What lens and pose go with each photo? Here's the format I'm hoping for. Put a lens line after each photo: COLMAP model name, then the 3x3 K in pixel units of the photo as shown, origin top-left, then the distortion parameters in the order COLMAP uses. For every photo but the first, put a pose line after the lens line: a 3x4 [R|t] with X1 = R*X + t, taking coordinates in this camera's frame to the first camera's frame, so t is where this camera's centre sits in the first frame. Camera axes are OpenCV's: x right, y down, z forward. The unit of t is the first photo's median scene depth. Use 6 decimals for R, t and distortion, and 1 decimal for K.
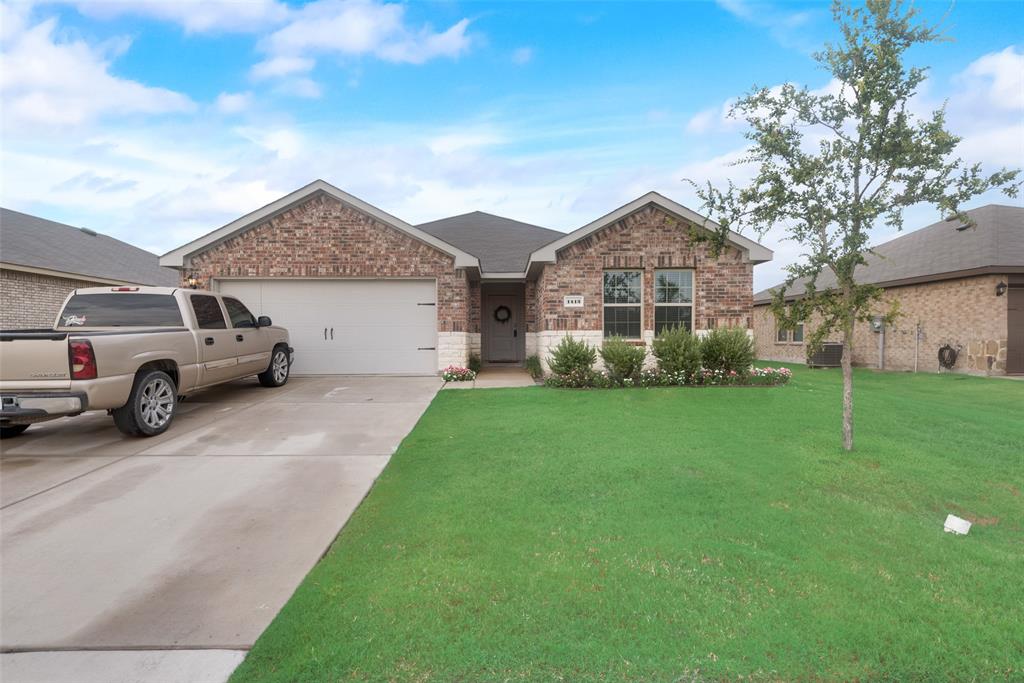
lens RADIAL K [[420.1, 0, 497.5], [0, 420.1, 350.1], [0, 0, 1]] dist [0.005914, -0.000148]
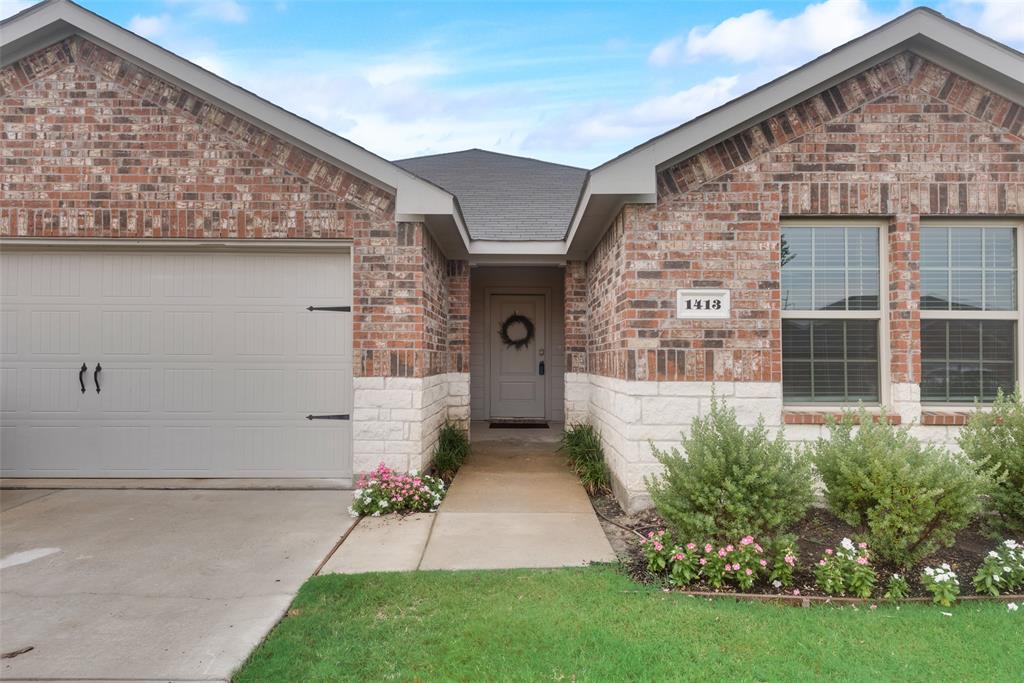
lens RADIAL K [[420.1, 0, 497.5], [0, 420.1, 350.1], [0, 0, 1]] dist [0.005914, -0.000148]
pose [[0.998715, 0.011813, -0.049285, 0.017302], [-0.012964, 0.999649, -0.023104, -0.062776], [0.048995, 0.023713, 0.998517, 0.611046]]
